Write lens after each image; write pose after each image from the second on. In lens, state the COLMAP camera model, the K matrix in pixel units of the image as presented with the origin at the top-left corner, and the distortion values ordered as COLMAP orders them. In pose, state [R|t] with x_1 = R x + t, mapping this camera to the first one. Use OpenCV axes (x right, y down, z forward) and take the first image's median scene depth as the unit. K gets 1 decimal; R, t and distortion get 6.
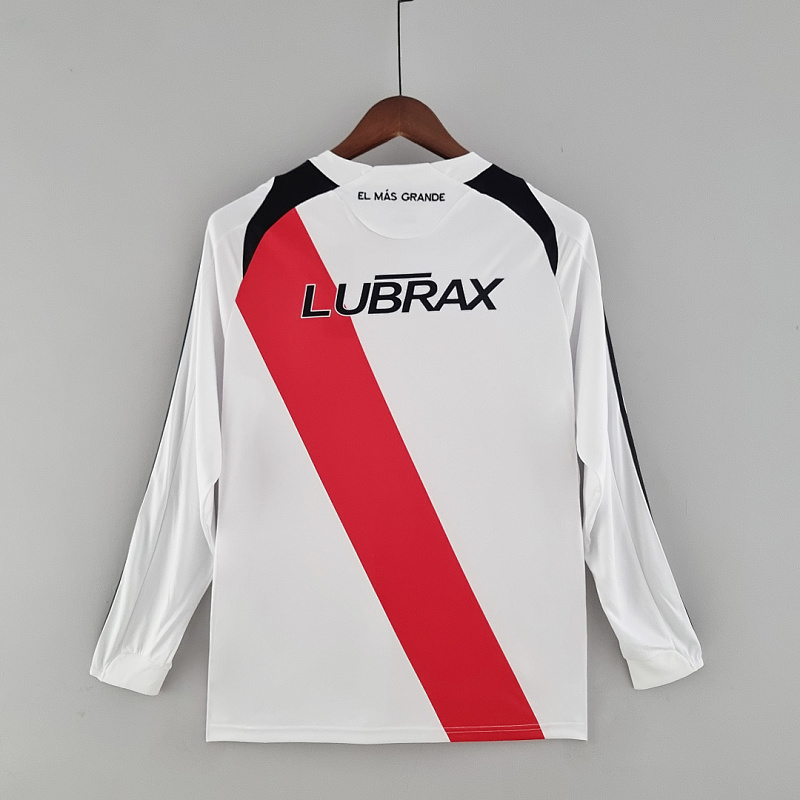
lens RADIAL K [[648.9, 0, 400.0], [0, 648.9, 400.0], [0, 0, 1]] dist [-0.036291, 0.002683]
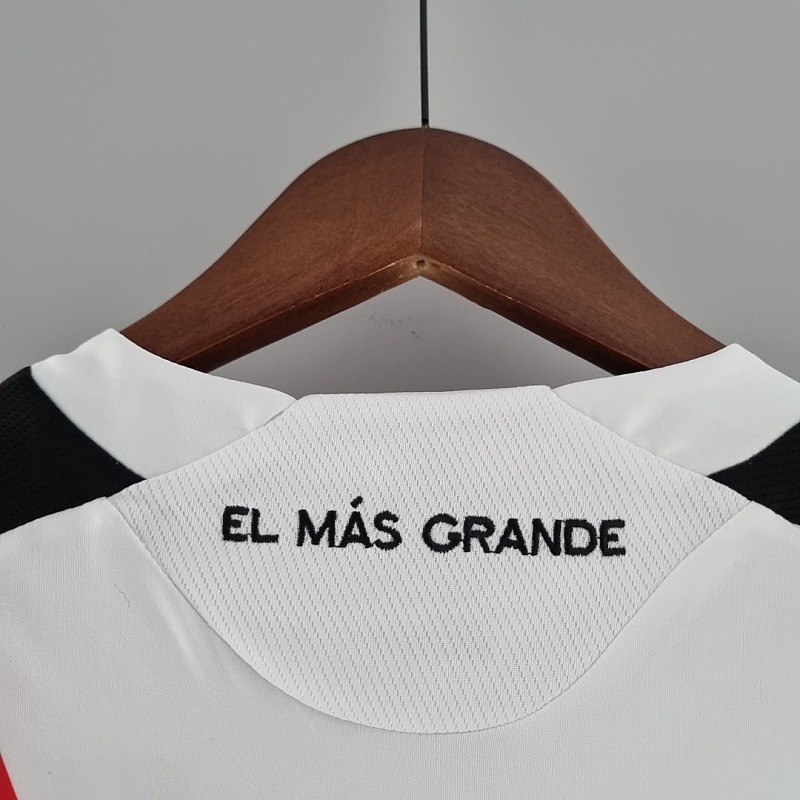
lens RADIAL K [[648.9, 0, 400.0], [0, 648.9, 400.0], [0, 0, 1]] dist [-0.036291, 0.002683]
pose [[0.995997, 0.009664, -0.088861, 0.013776], [-0.040587, 0.934638, -0.353277, -0.280442], [0.079638, 0.355469, 0.931289, 0.786436]]
